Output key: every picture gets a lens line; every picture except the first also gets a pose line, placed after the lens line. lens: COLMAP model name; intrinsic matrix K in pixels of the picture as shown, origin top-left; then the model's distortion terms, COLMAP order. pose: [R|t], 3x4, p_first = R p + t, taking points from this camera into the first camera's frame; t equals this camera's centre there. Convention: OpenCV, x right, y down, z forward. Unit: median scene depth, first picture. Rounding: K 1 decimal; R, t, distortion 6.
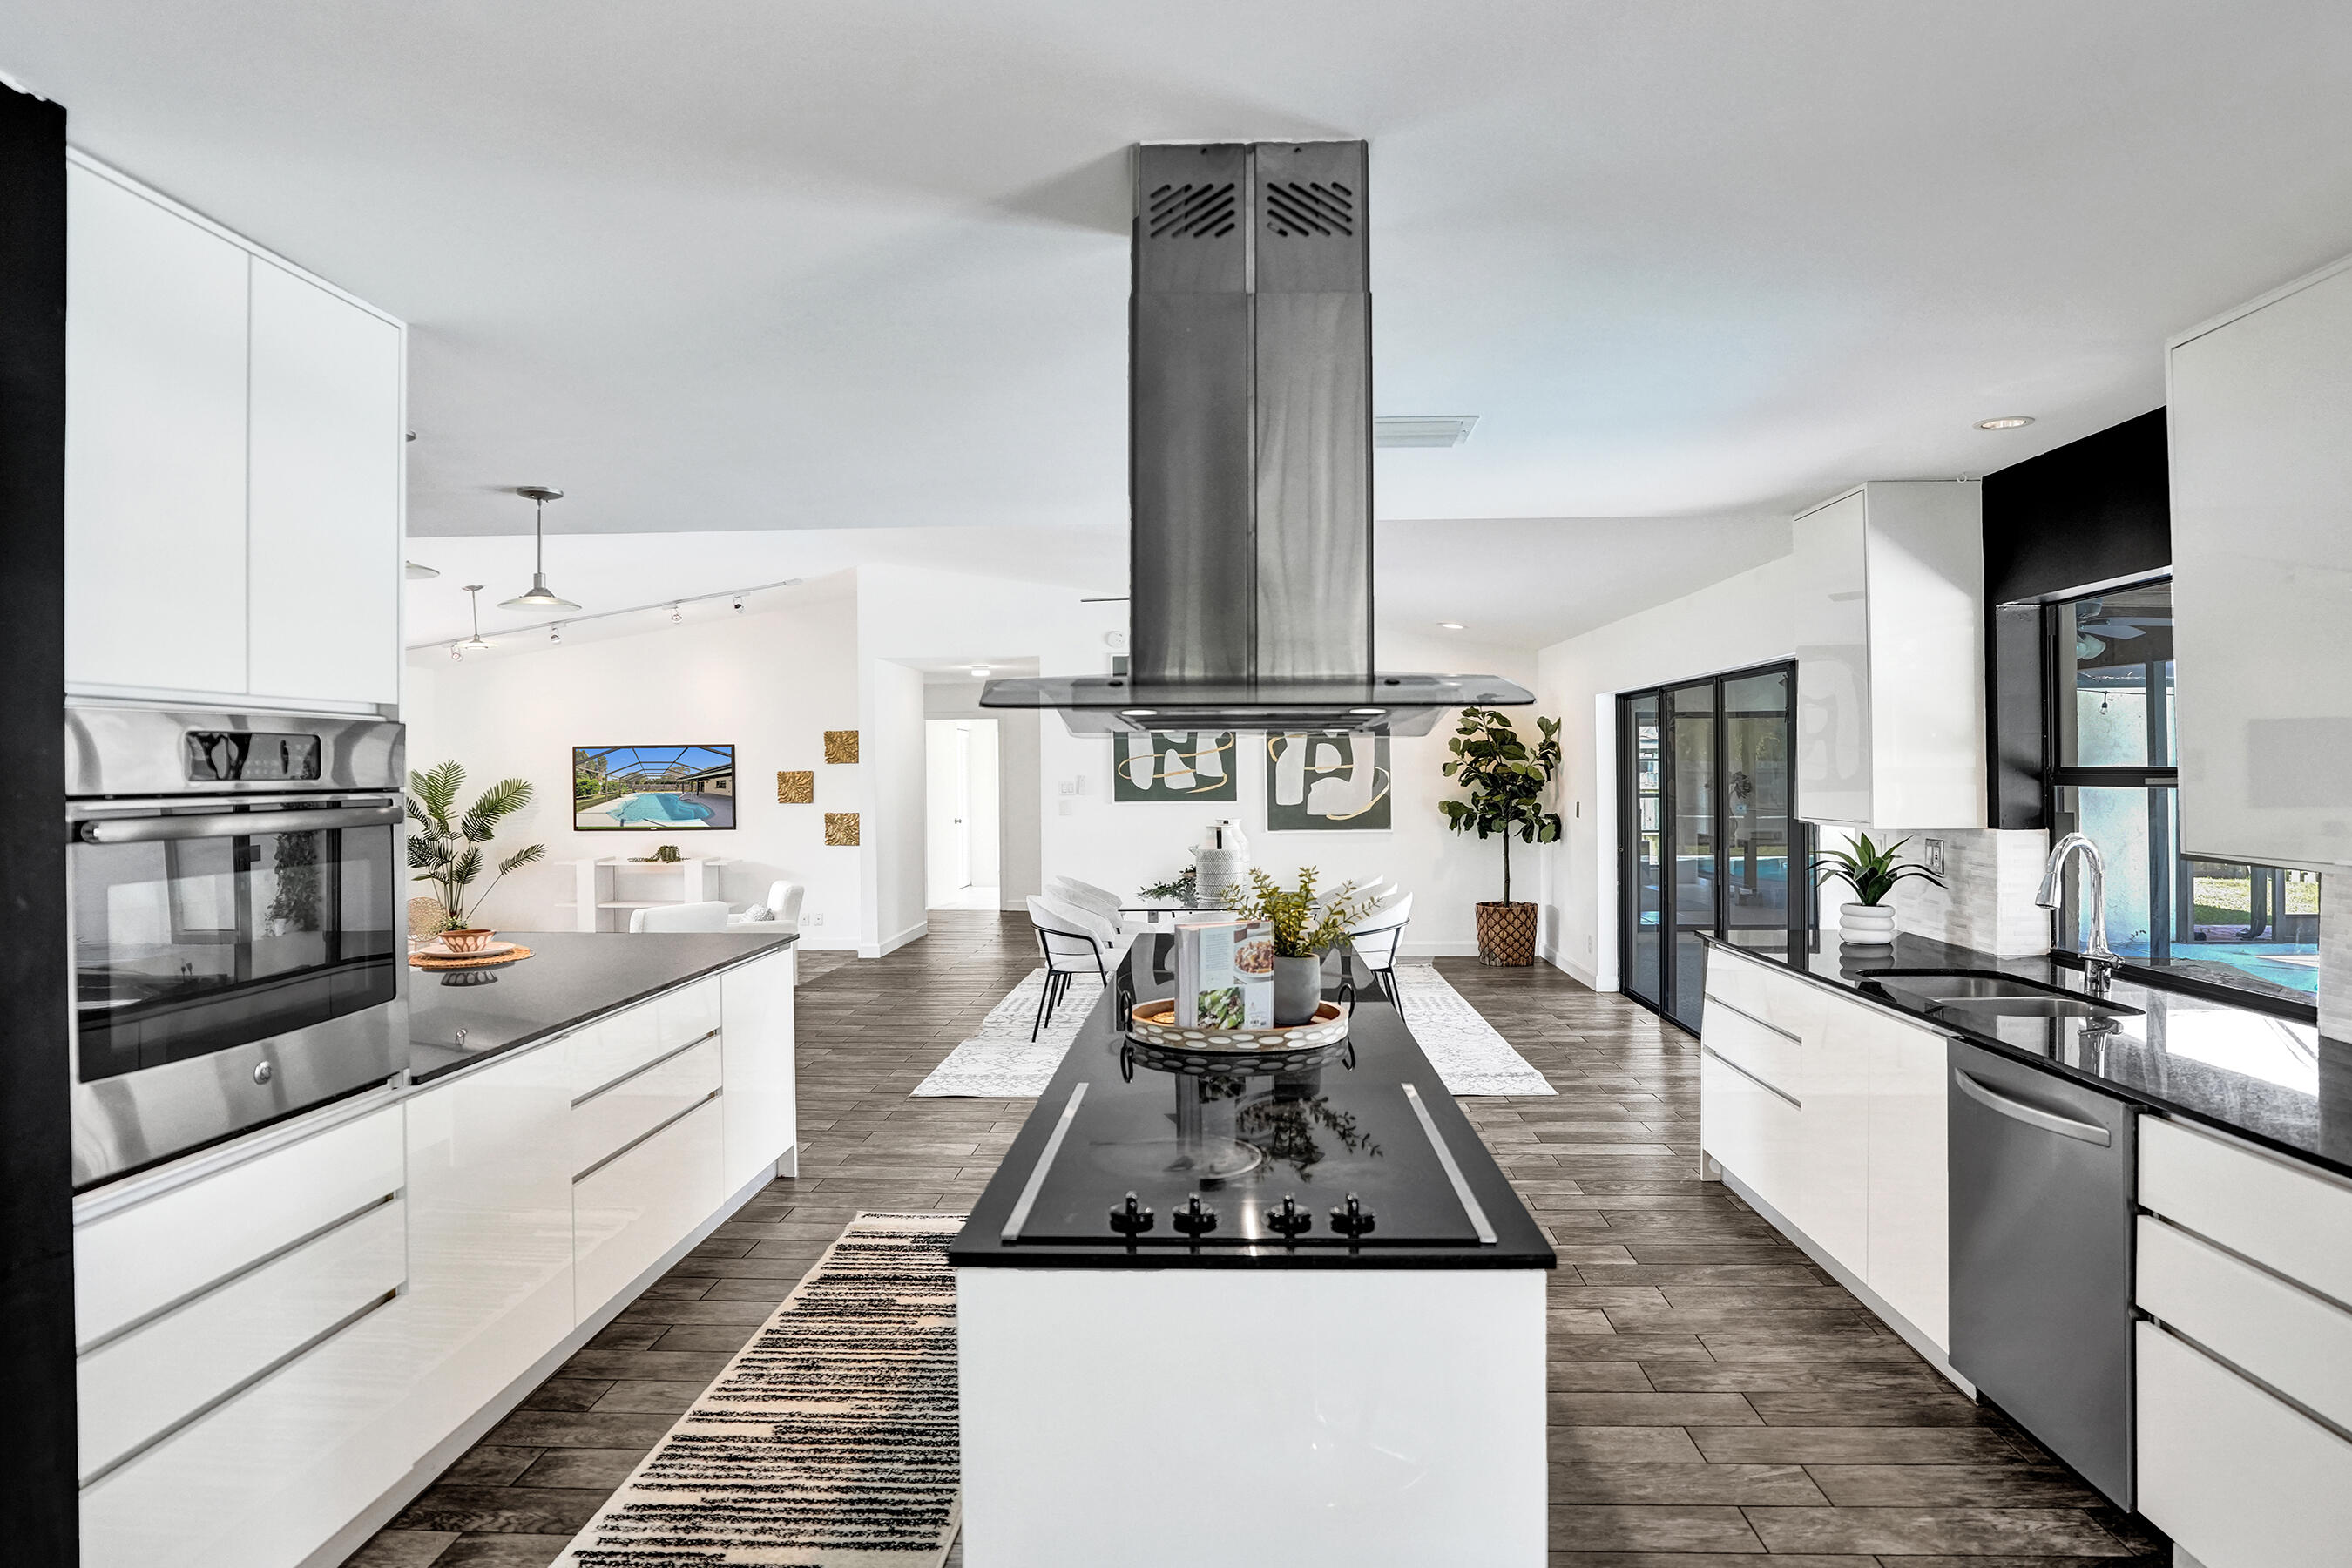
lens RADIAL K [[1427.7, 0, 1167.3], [0, 1427.7, 771.1], [0, 0, 1]] dist [-0.061875, 0.034848]
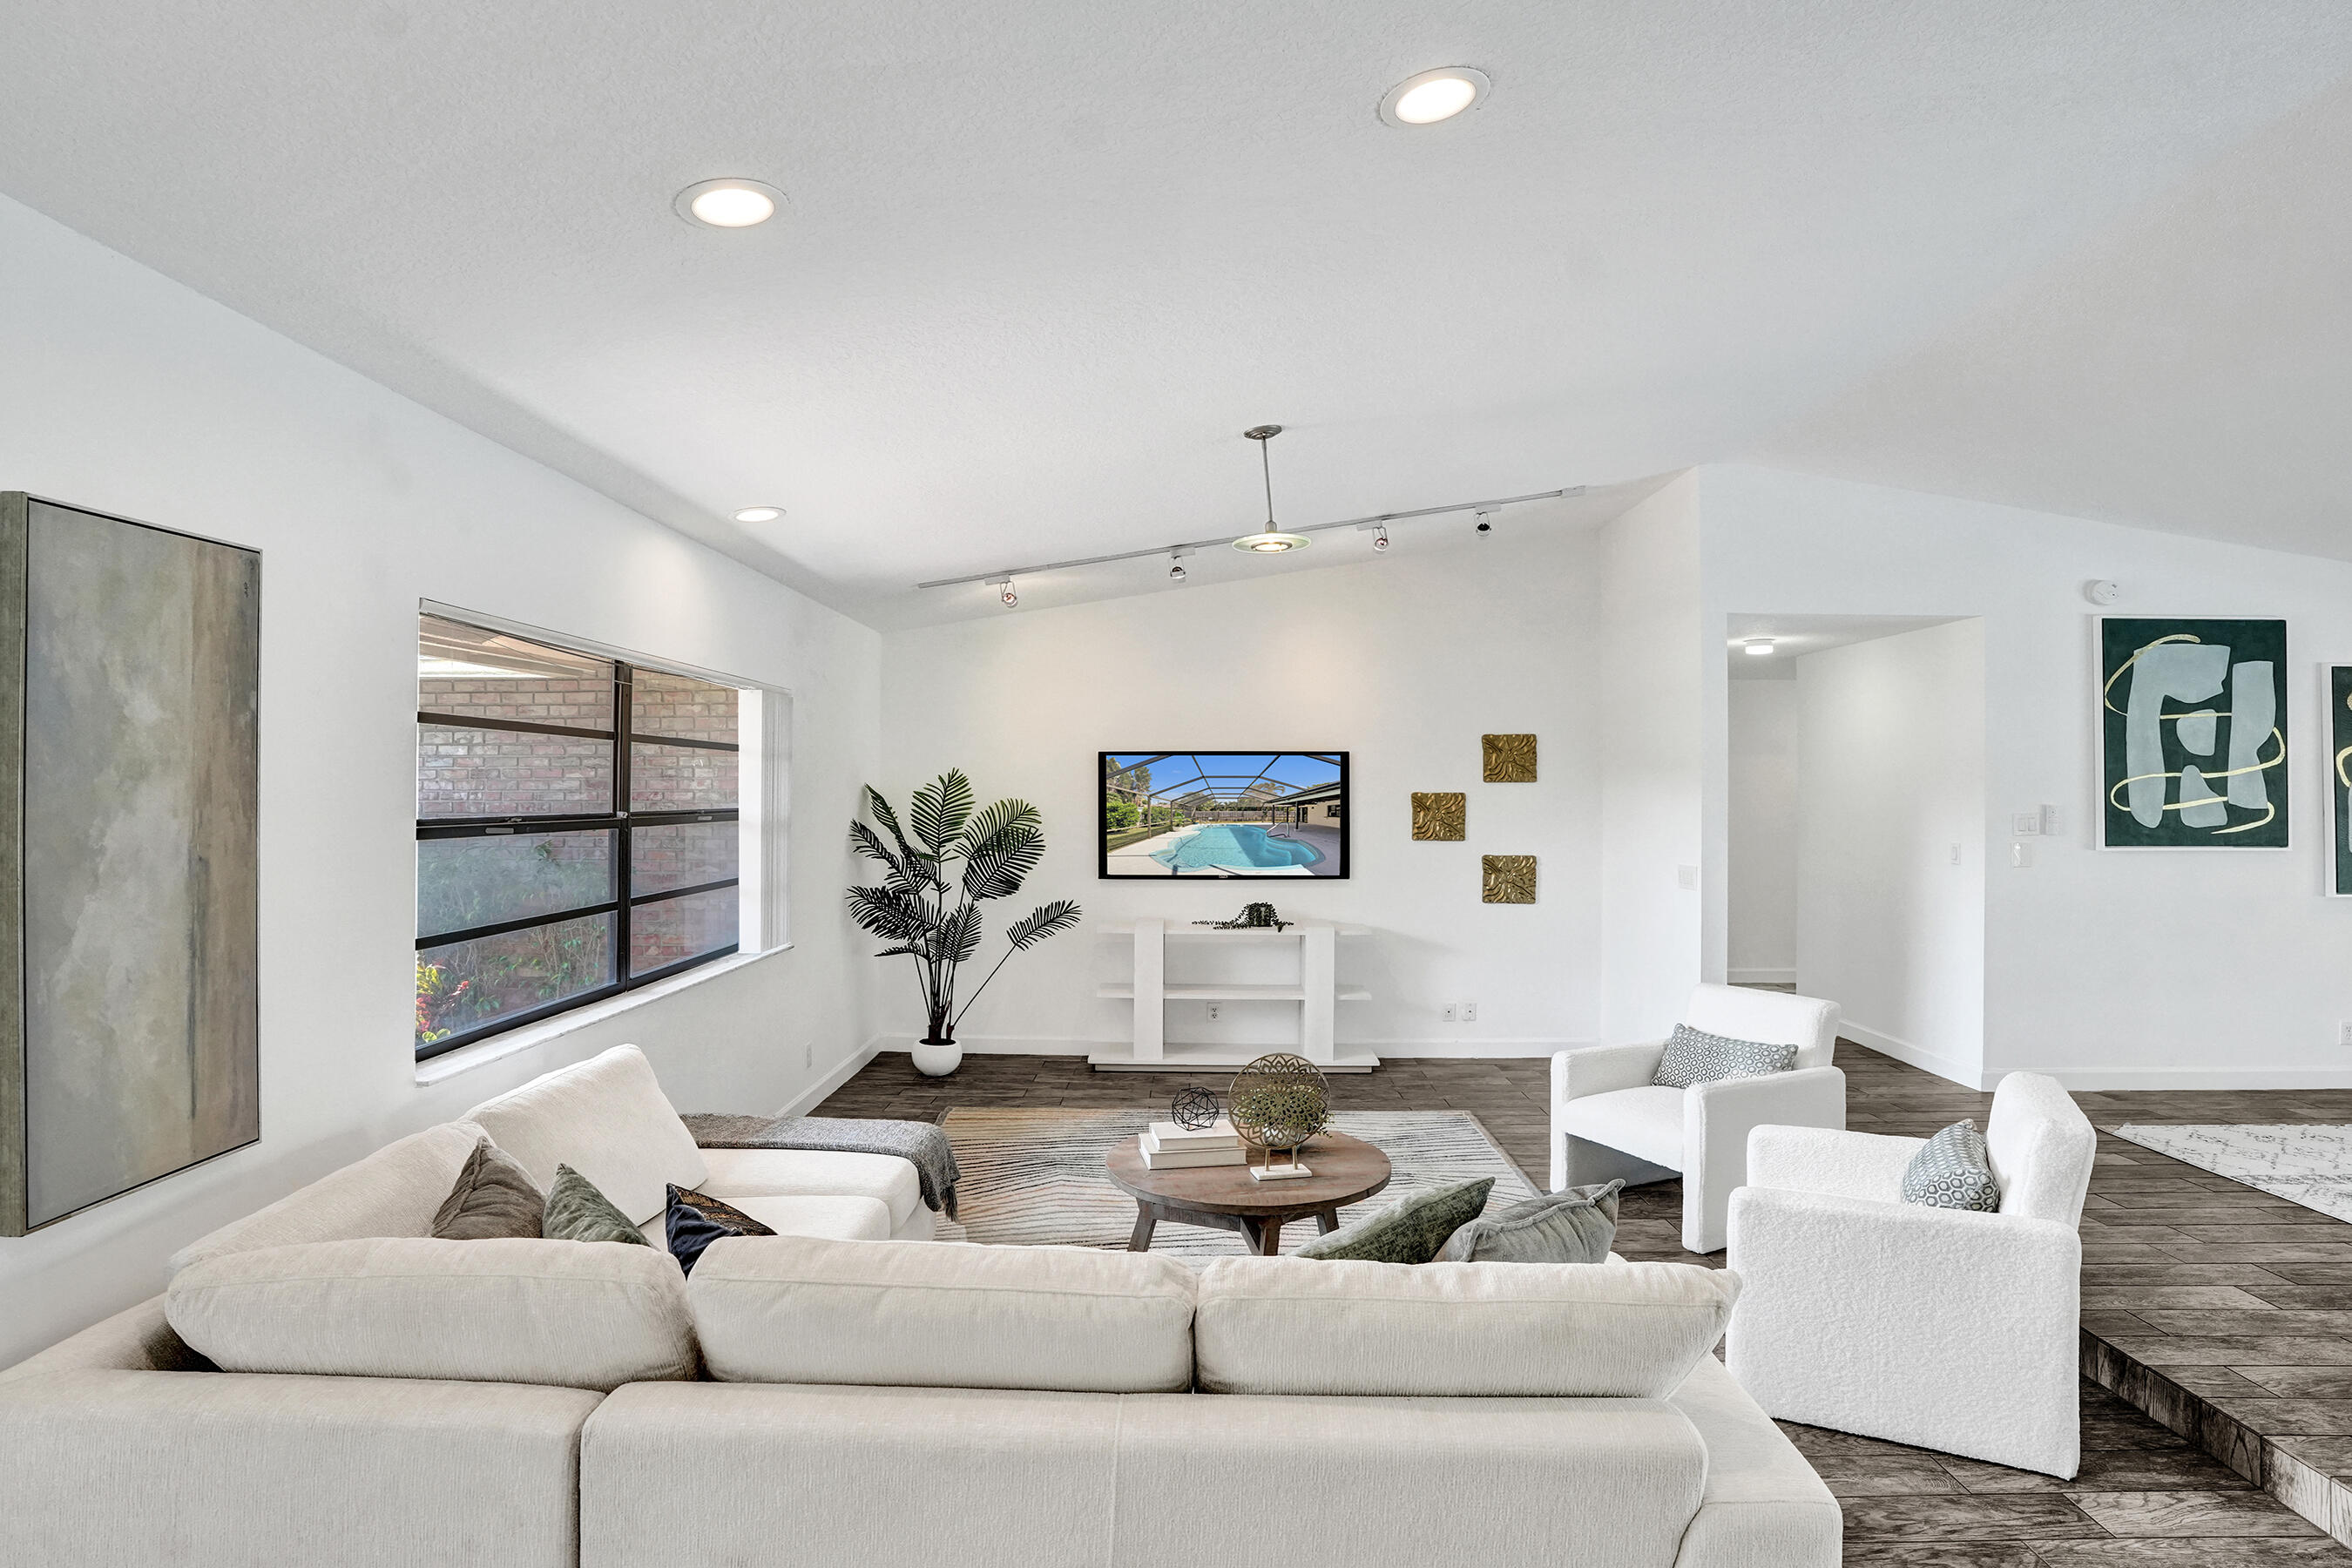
lens RADIAL K [[1263.7, 0, 1171.5], [0, 1263.7, 761.2], [0, 0, 1]] dist [-0.076080, 0.031216]
pose [[0.999362, 0.013145, 0.033198, -0.495853], [-0.012260, 0.999567, -0.026732, 0.003301], [-0.033535, 0.026308, 0.999091, 0.494981]]
